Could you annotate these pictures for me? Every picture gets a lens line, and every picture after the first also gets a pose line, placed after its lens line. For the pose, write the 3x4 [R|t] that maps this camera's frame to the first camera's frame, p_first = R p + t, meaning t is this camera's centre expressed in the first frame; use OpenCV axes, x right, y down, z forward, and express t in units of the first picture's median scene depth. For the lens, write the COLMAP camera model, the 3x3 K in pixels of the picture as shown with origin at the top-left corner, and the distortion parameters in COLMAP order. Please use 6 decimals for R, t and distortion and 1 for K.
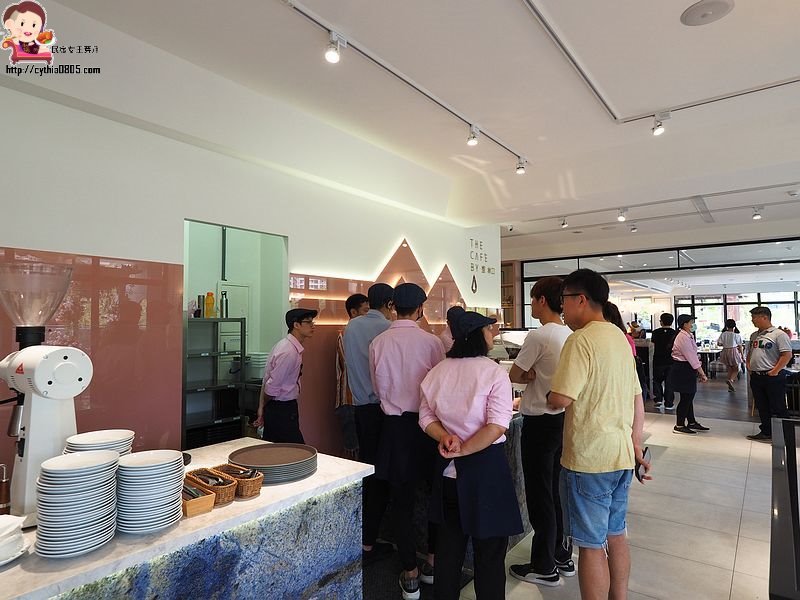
lens RADIAL K [[484.6, 0, 400.0], [0, 484.6, 300.0], [0, 0, 1]] dist [0.000090, -0.000010]
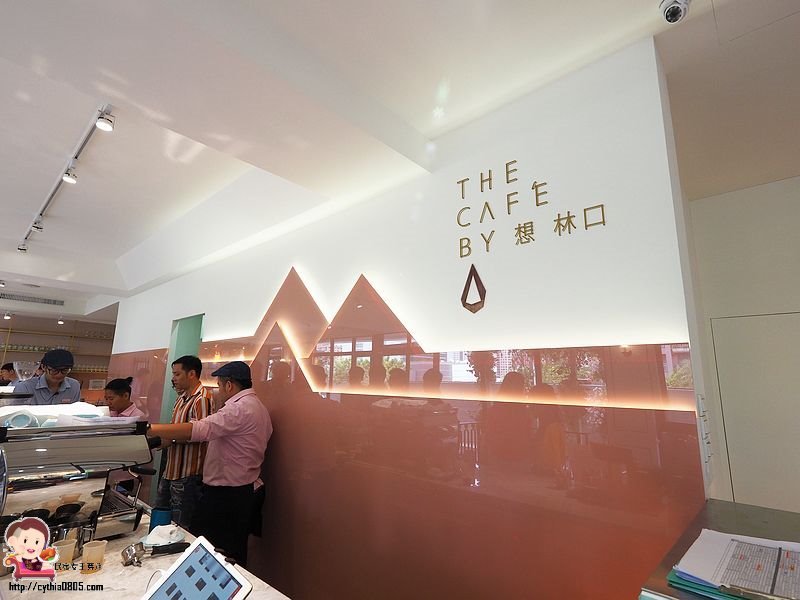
lens RADIAL K [[419.6, 0, 400.0], [0, 419.6, 300.0], [0, 0, 1]] dist [-0.000239, -0.000014]
pose [[-0.108395, -0.196793, -0.974435, 0.470959], [0.029751, 0.979129, -0.201050, 0.039043], [0.993663, -0.050783, -0.100277, 0.976517]]
